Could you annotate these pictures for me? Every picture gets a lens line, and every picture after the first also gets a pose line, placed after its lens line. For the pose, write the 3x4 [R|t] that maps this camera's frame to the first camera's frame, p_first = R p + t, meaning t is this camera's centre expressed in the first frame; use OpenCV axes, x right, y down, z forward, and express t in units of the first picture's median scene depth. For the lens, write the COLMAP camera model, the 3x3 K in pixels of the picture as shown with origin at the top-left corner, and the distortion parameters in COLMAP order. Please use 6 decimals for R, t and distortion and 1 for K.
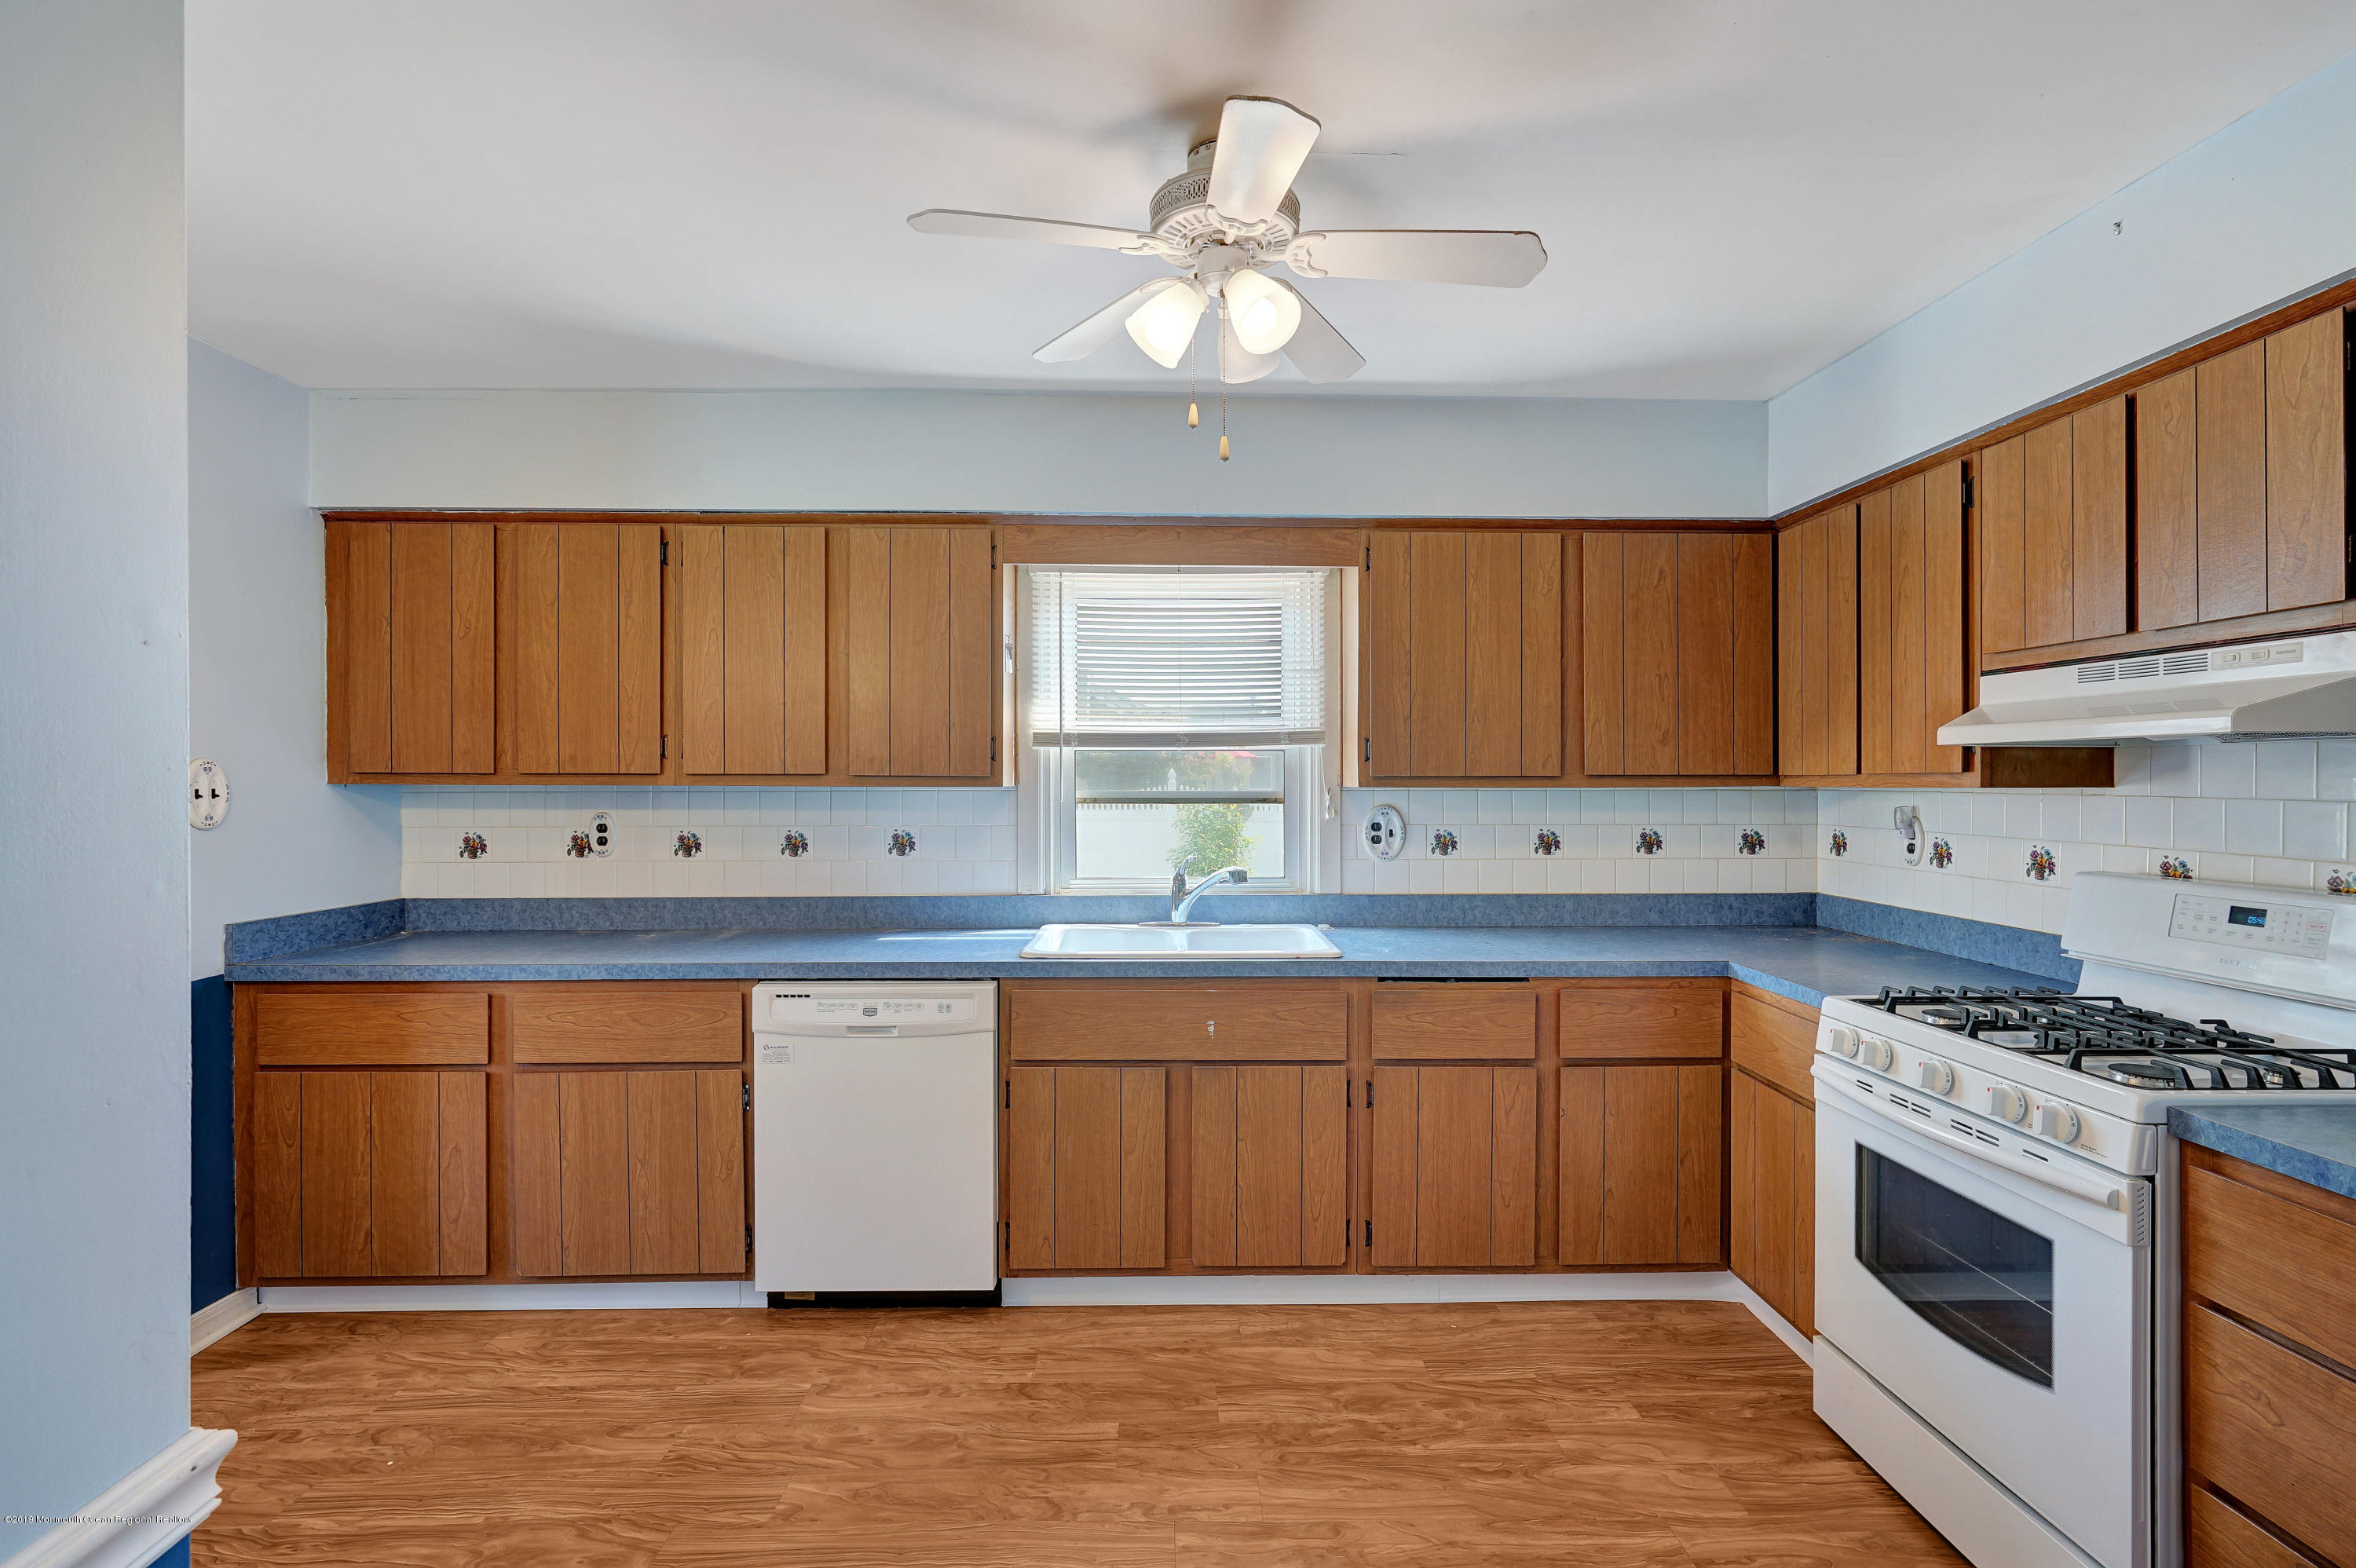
lens RADIAL K [[1087.0, 0, 1158.1], [0, 1087.0, 784.0], [0, 0, 1]] dist [-0.003615, 0.001735]
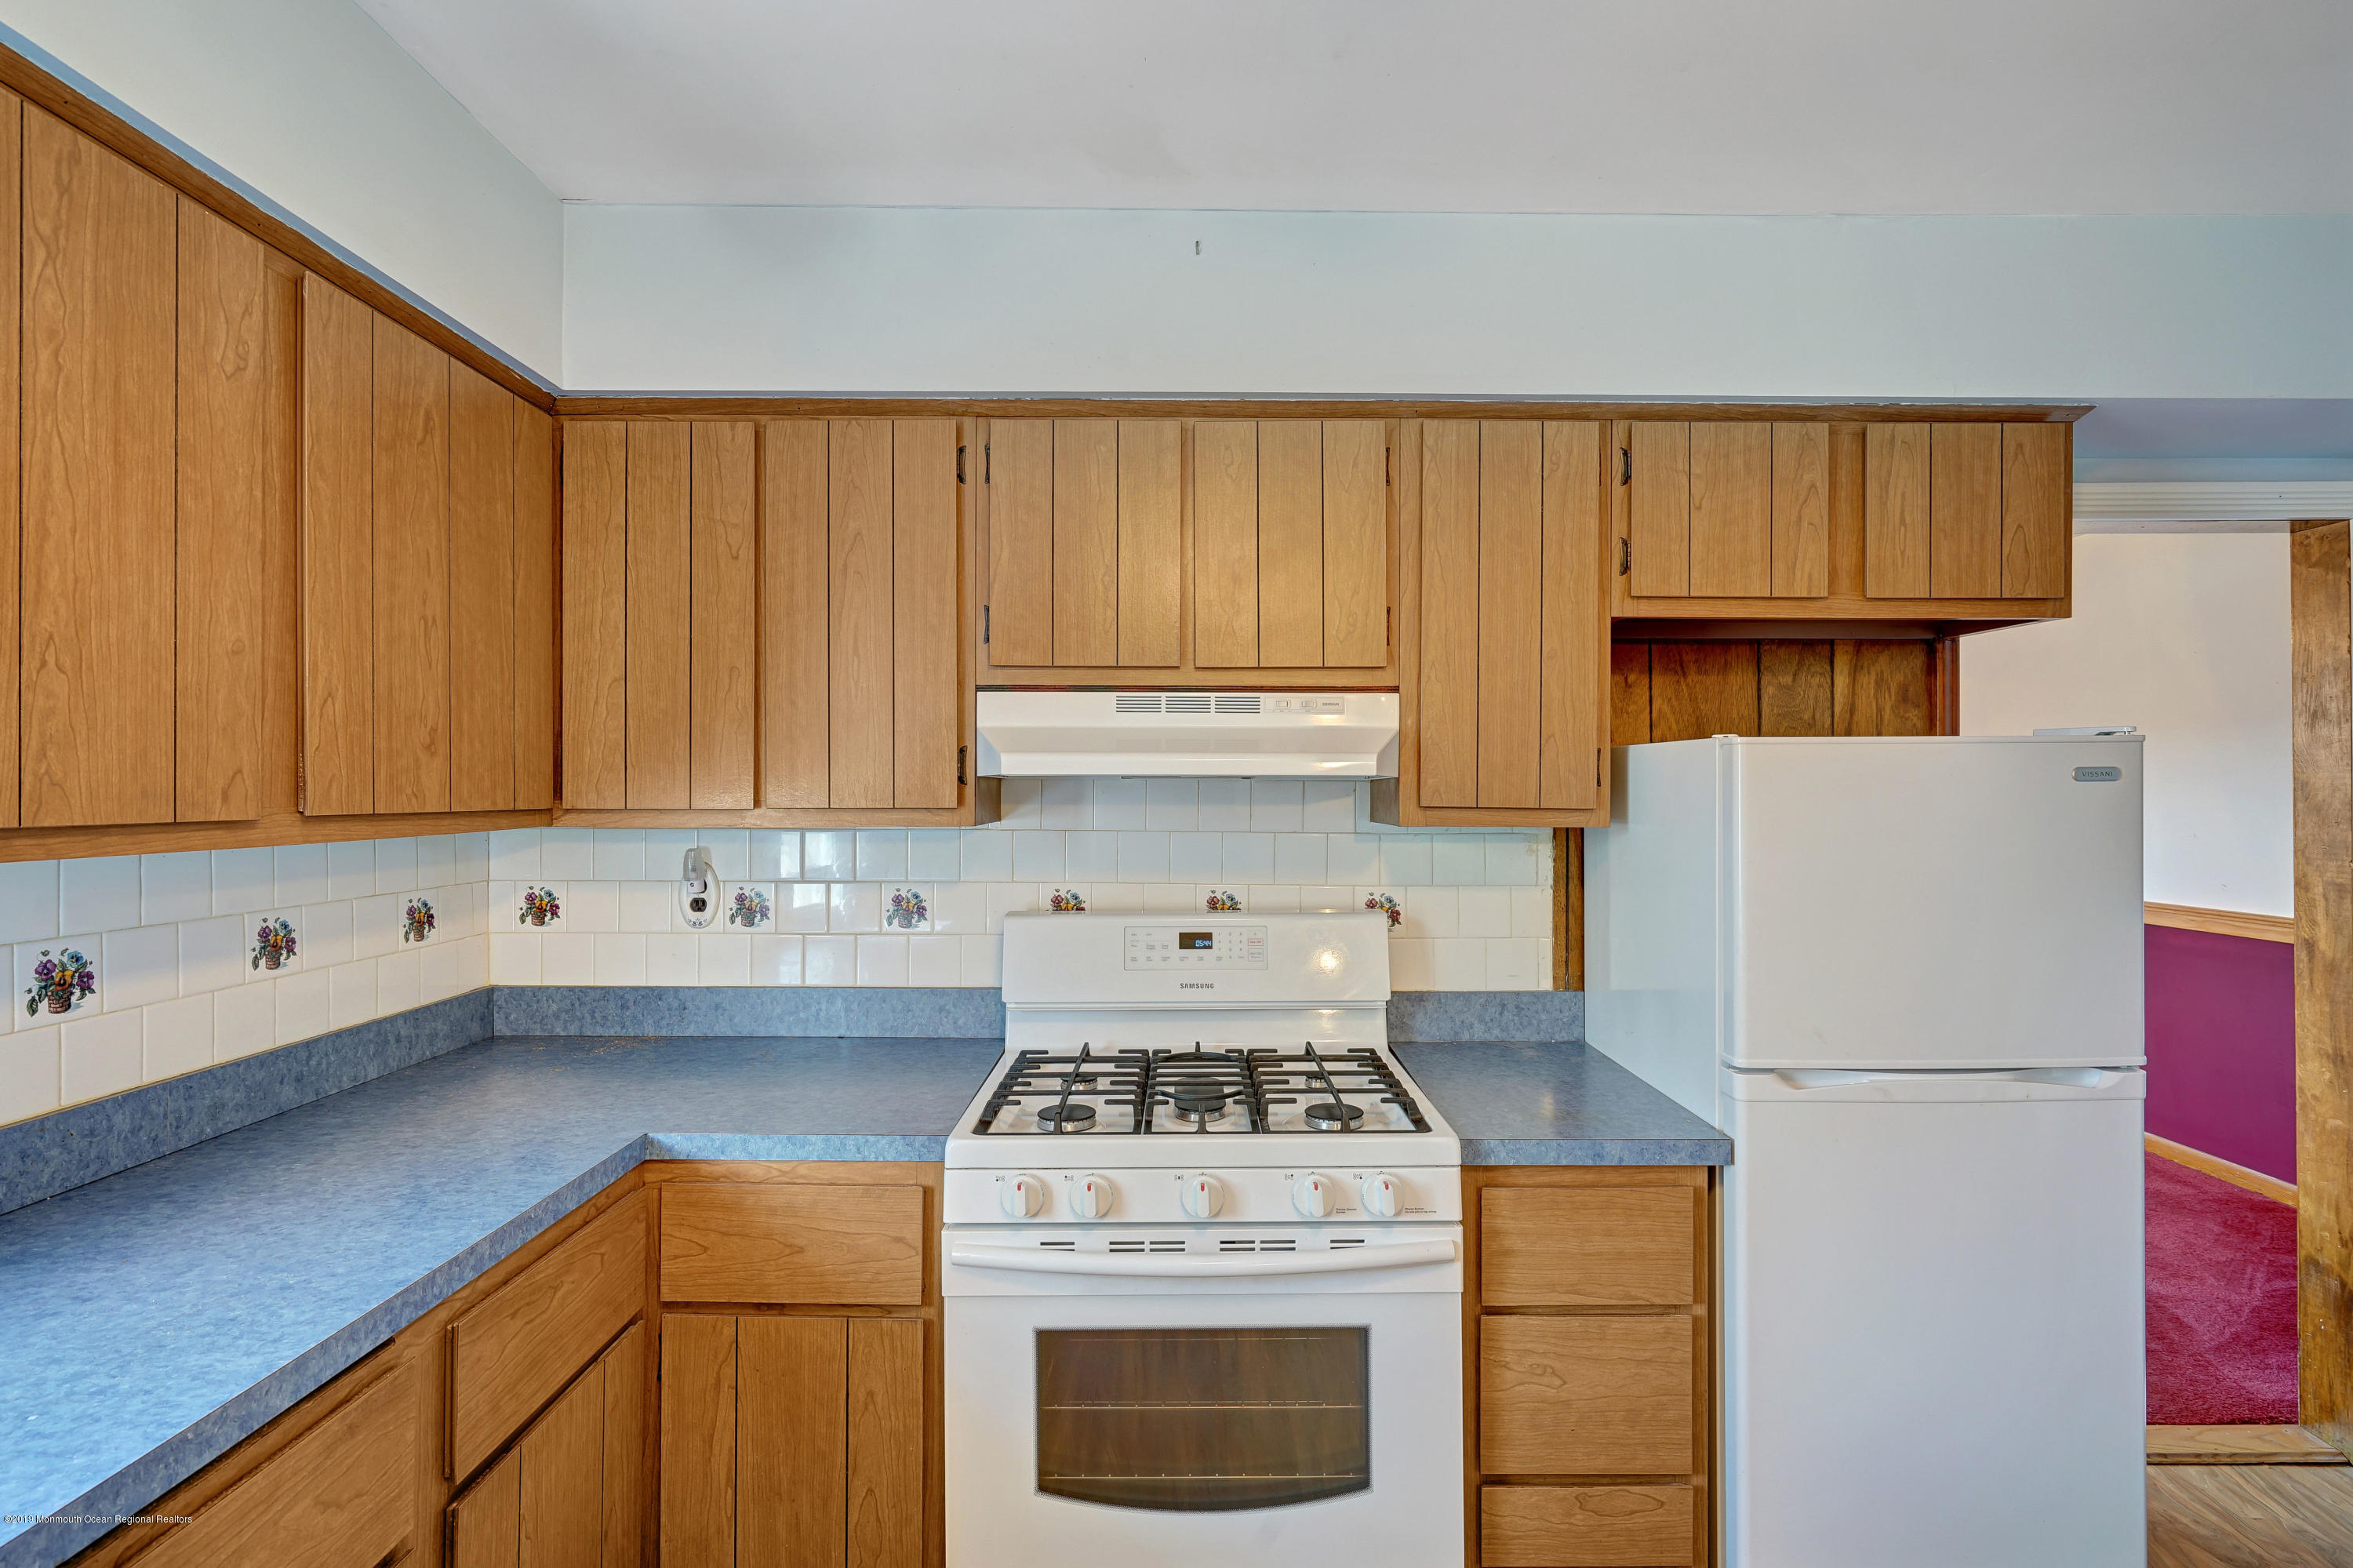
lens RADIAL K [[1085.8, 0, 1181.1], [0, 1085.8, 787.6], [0, 0, 1]] dist [-0.003615, 0.001735]
pose [[-0.004015, 0.002292, 0.999989, -0.056881], [0.002673, 0.999994, -0.002282, -0.019956], [-0.999988, 0.002663, -0.004021, 0.713671]]
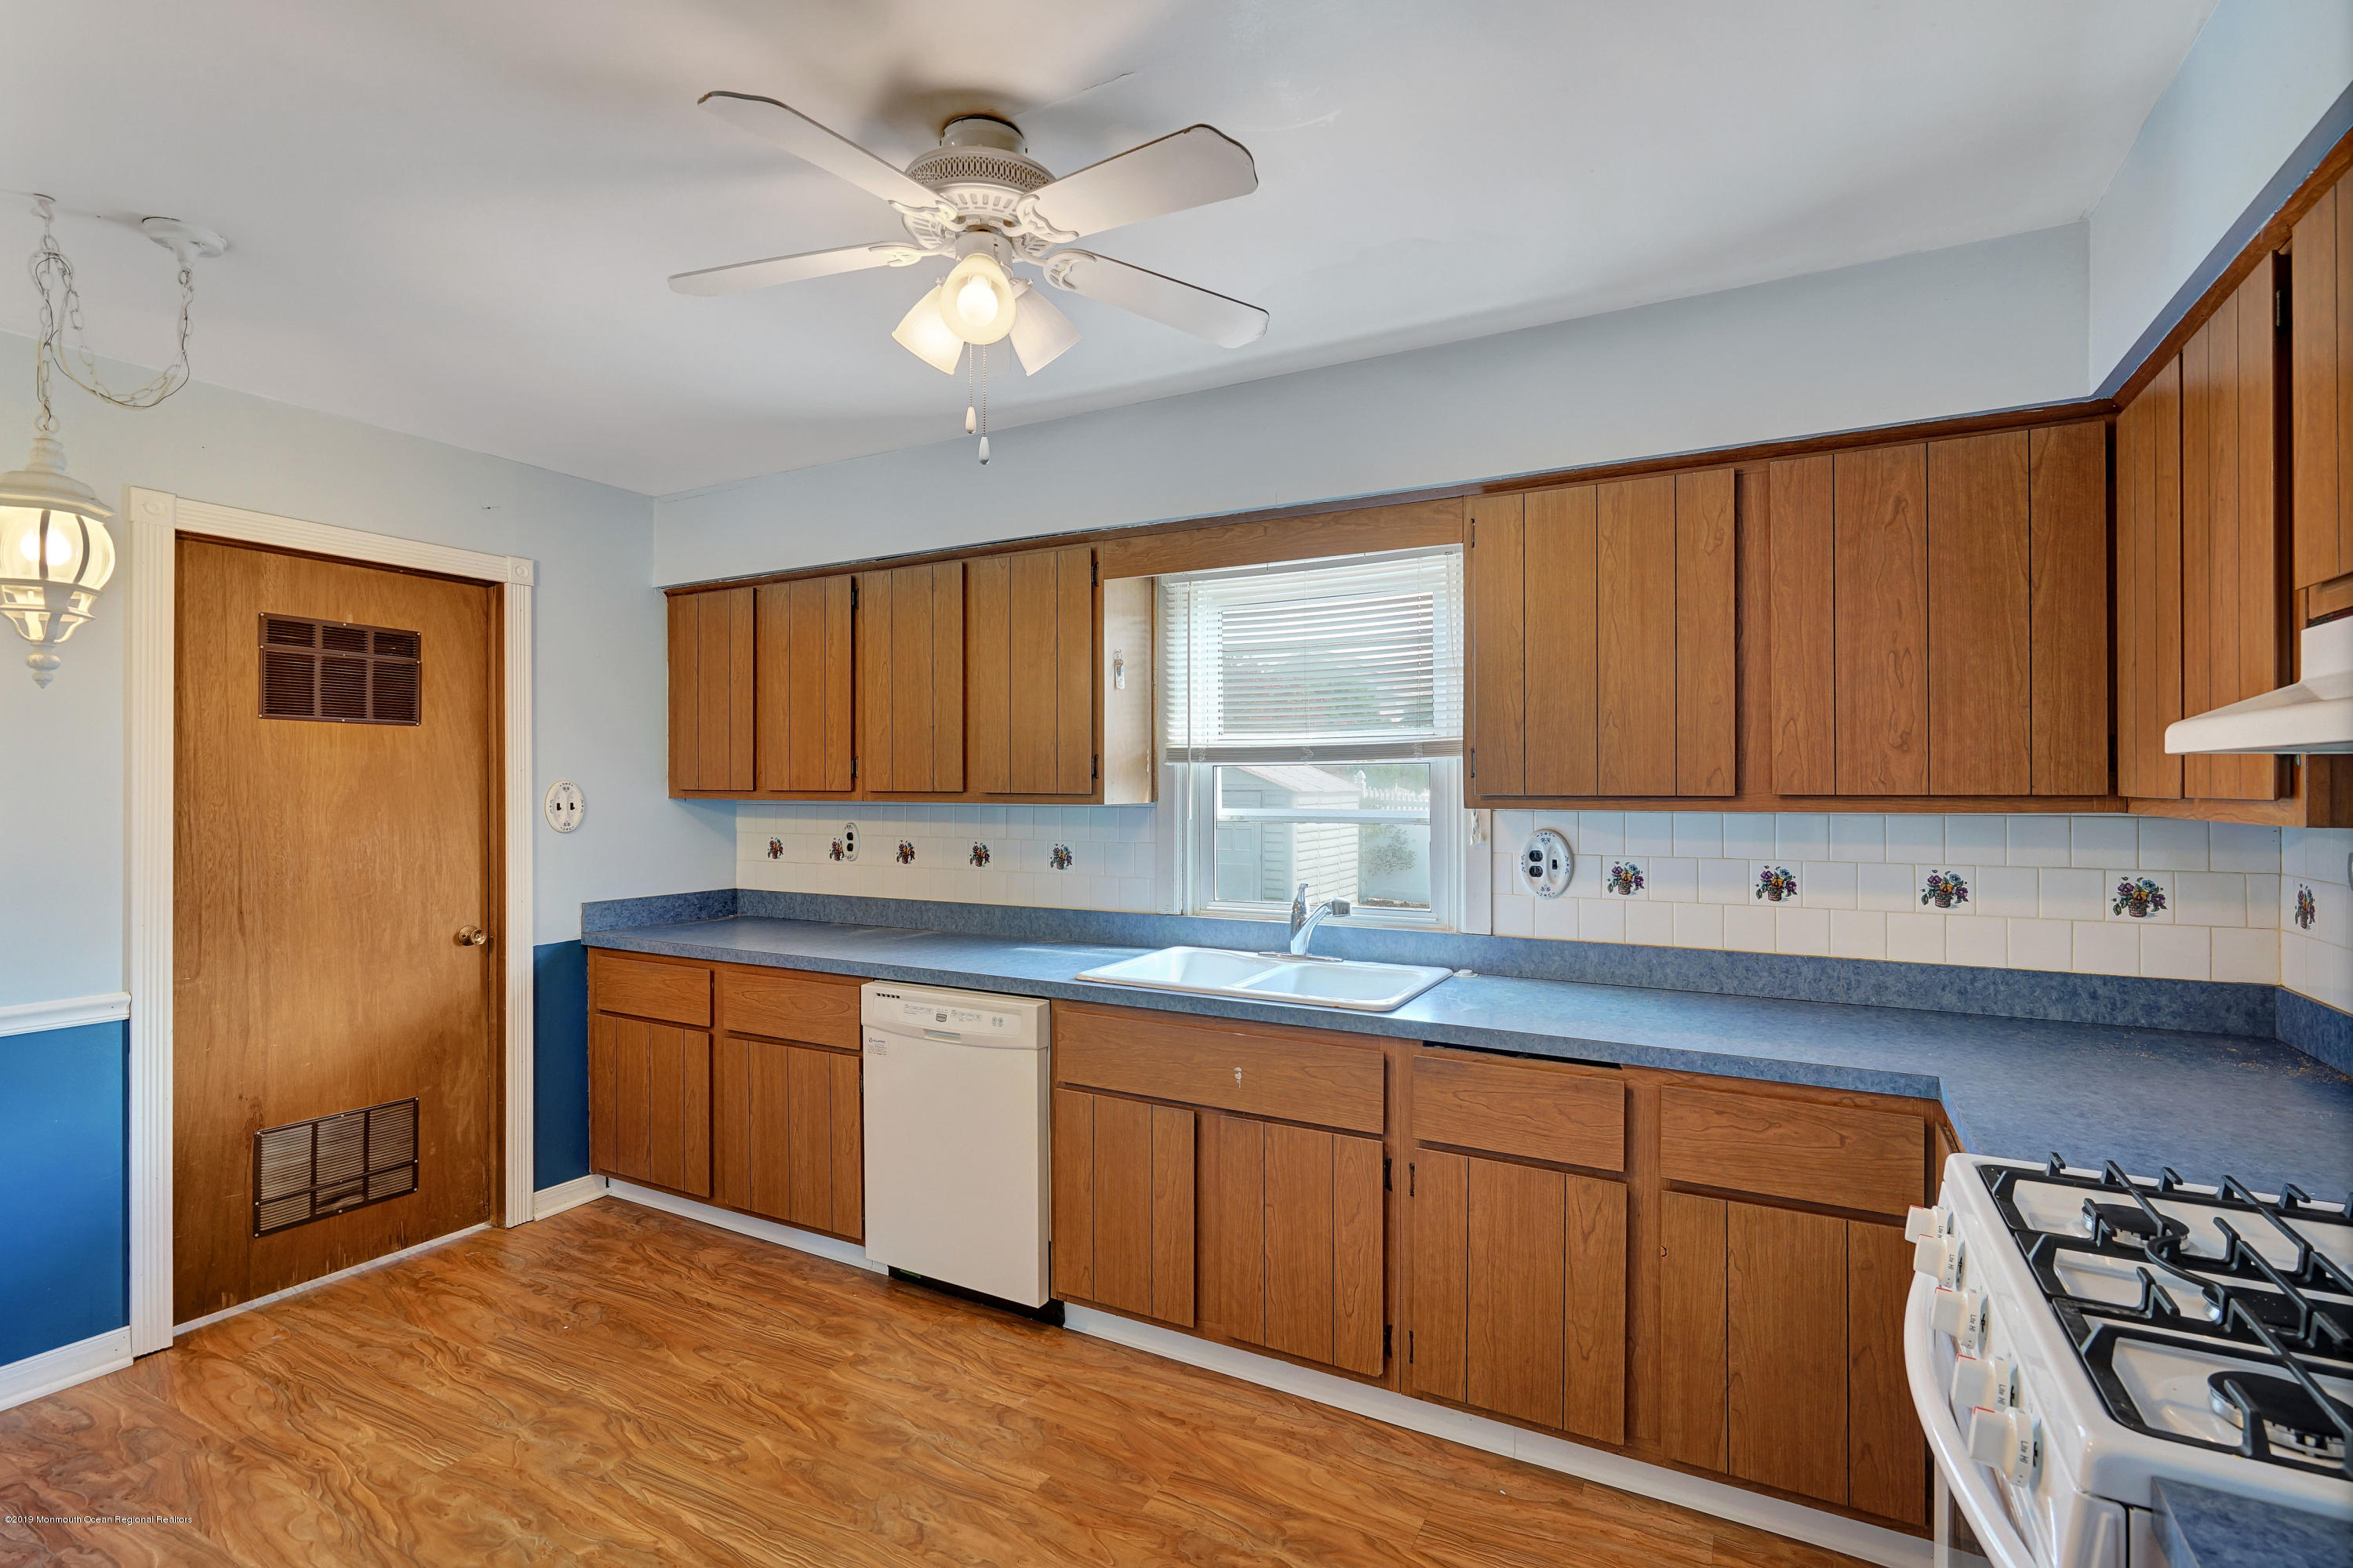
lens RADIAL K [[1085.8, 0, 1153.9], [0, 1085.8, 784.6], [0, 0, 1]] dist [-0.003615, 0.001735]
pose [[0.867251, -0.001074, -0.497870, 0.437350], [-0.000425, 0.999996, -0.002899, -0.014250], [0.497871, 0.002726, 0.867247, 0.182230]]
